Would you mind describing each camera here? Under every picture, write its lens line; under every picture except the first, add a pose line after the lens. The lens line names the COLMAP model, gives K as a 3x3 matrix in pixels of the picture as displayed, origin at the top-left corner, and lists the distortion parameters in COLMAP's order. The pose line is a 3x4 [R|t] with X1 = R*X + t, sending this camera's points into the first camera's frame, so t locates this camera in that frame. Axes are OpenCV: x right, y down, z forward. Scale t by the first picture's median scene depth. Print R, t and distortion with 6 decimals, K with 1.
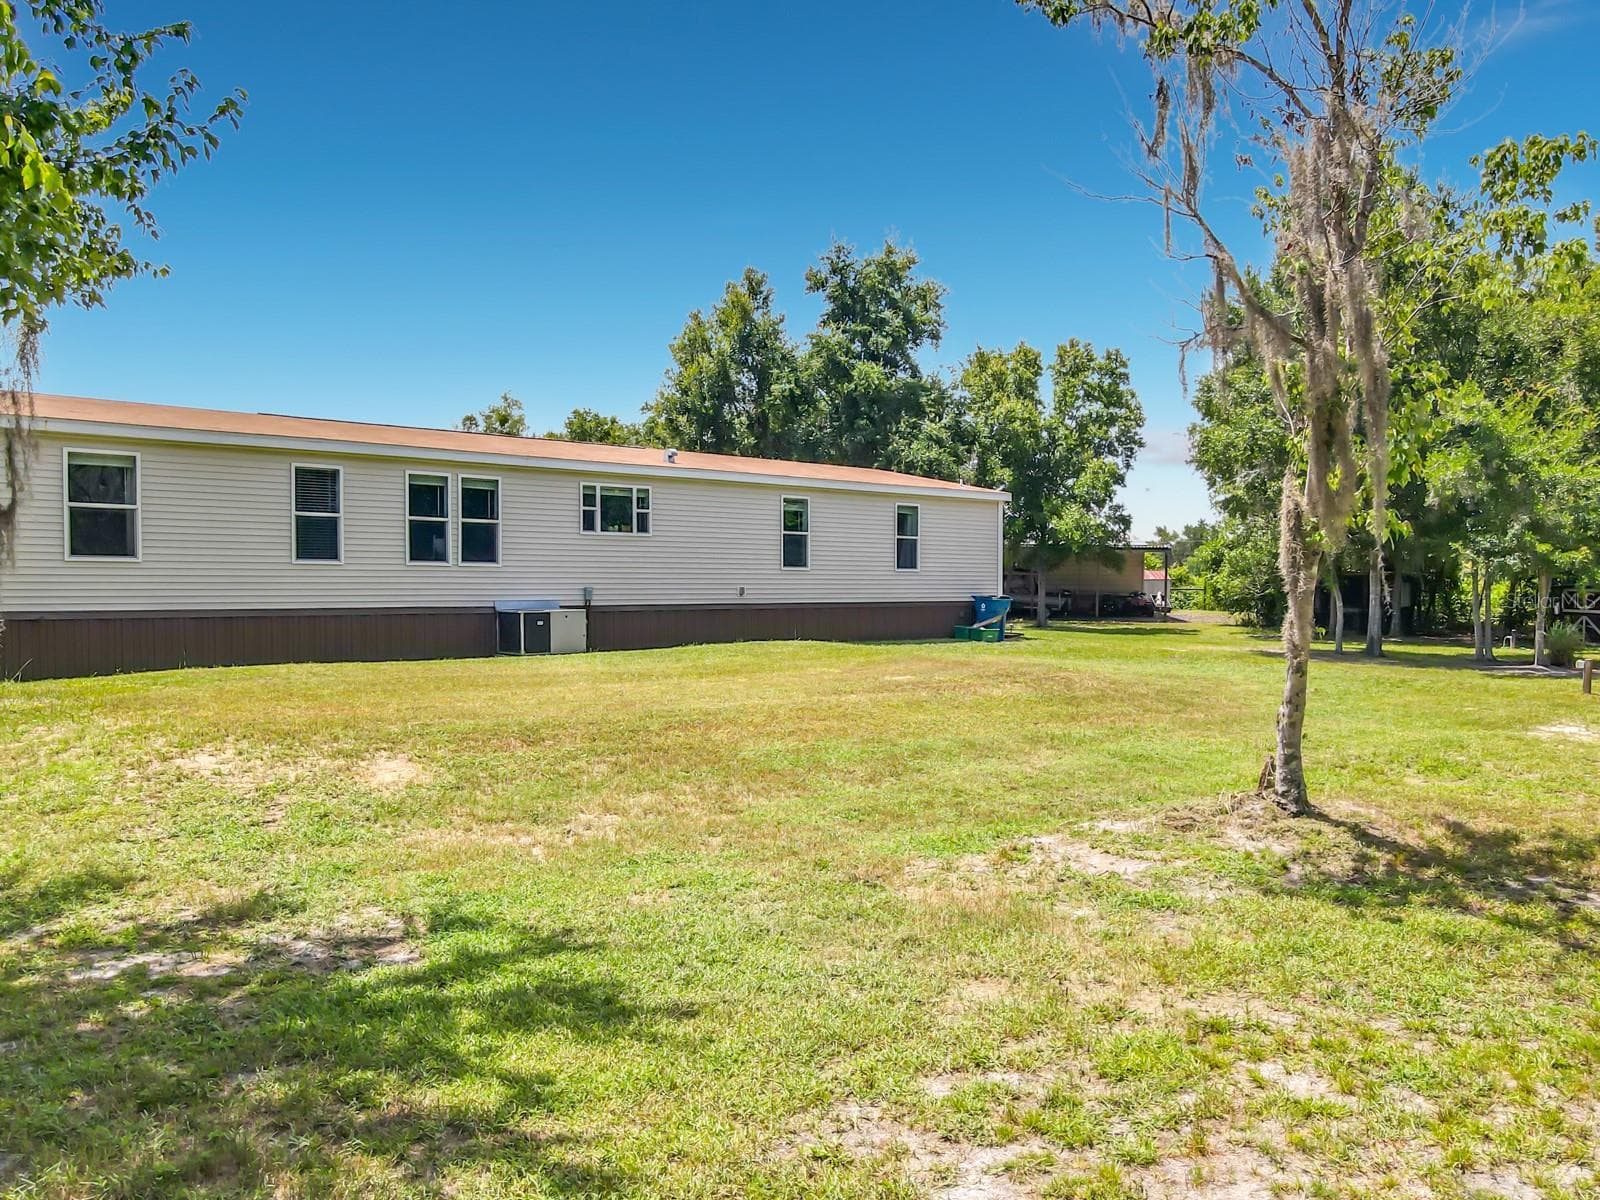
lens RADIAL K [[1295.3, 0, 800.0], [0, 1295.3, 600.0], [0, 0, 1]] dist [0.009050, 0.002837]
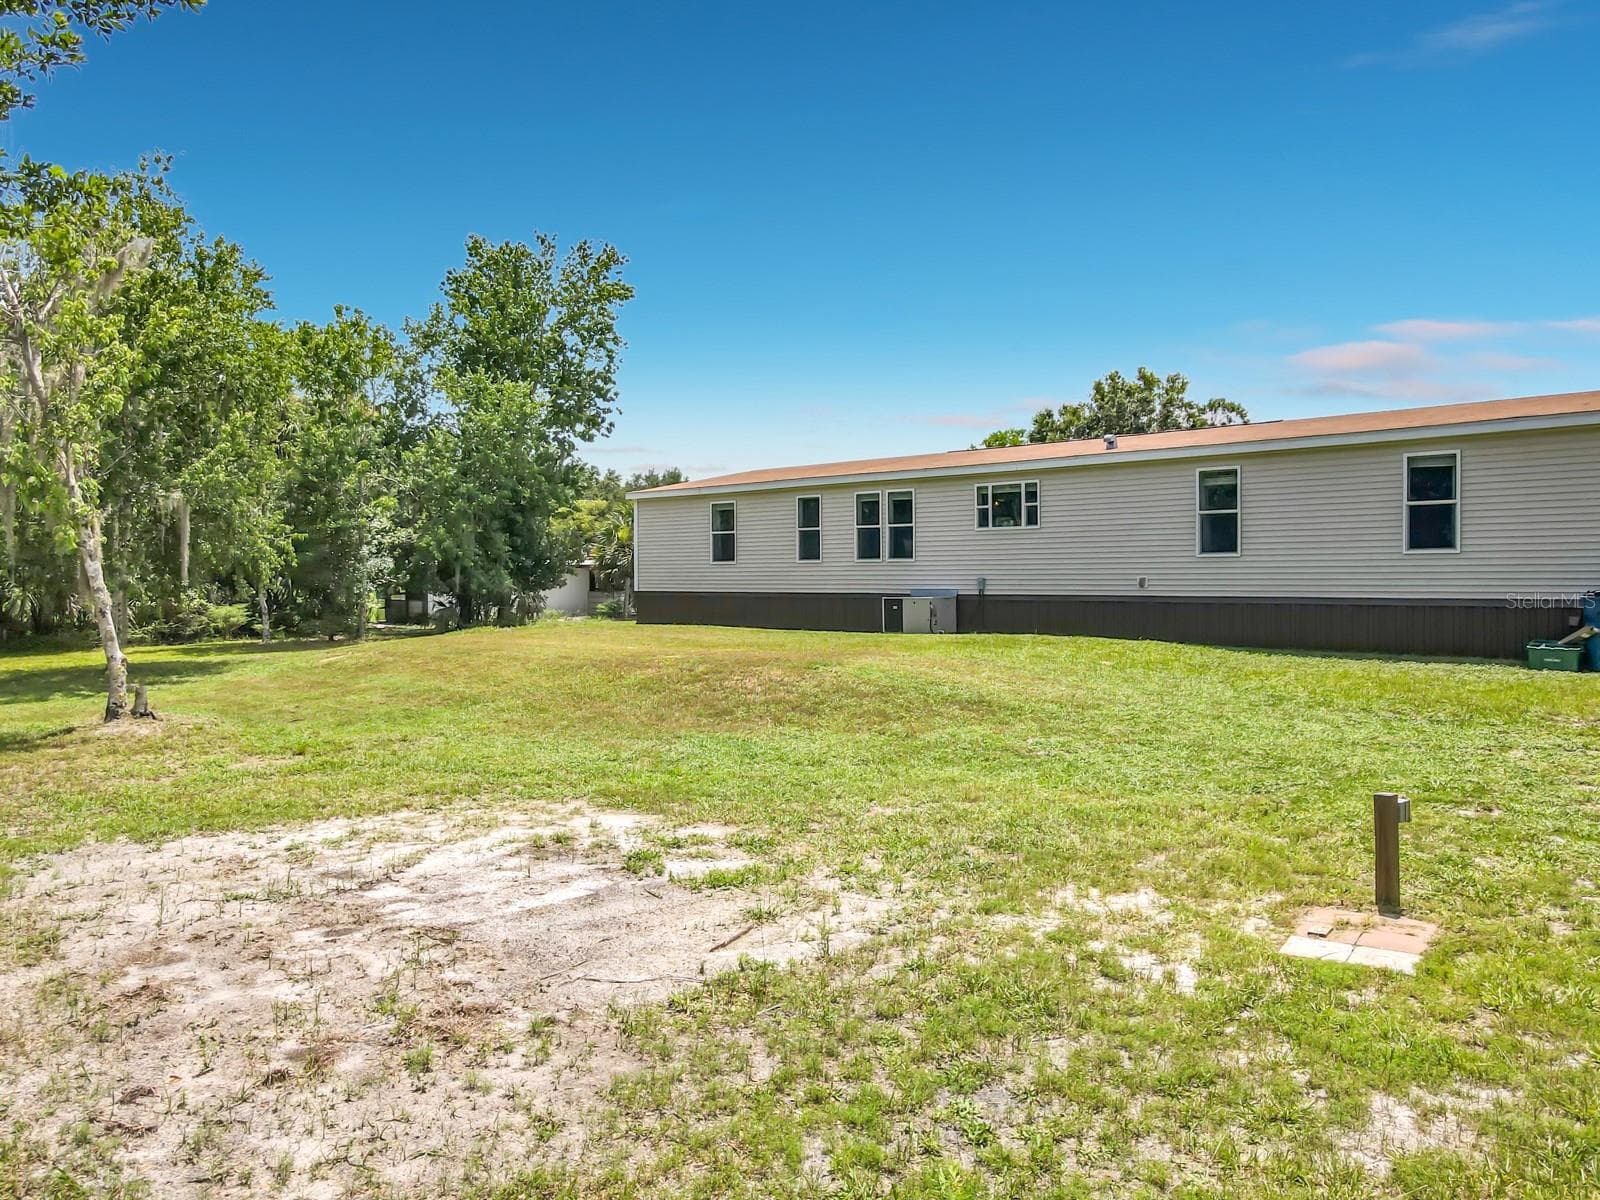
lens RADIAL K [[1203.7, 0, 808.9], [0, 1203.7, 576.9], [0, 0, 1]] dist [0.019204, 0.003177]
pose [[0.031604, 0.000027, -0.999500, 0.838613], [-0.008431, 0.999964, -0.000240, -0.009085], [0.999465, 0.008434, 0.031603, 0.796696]]
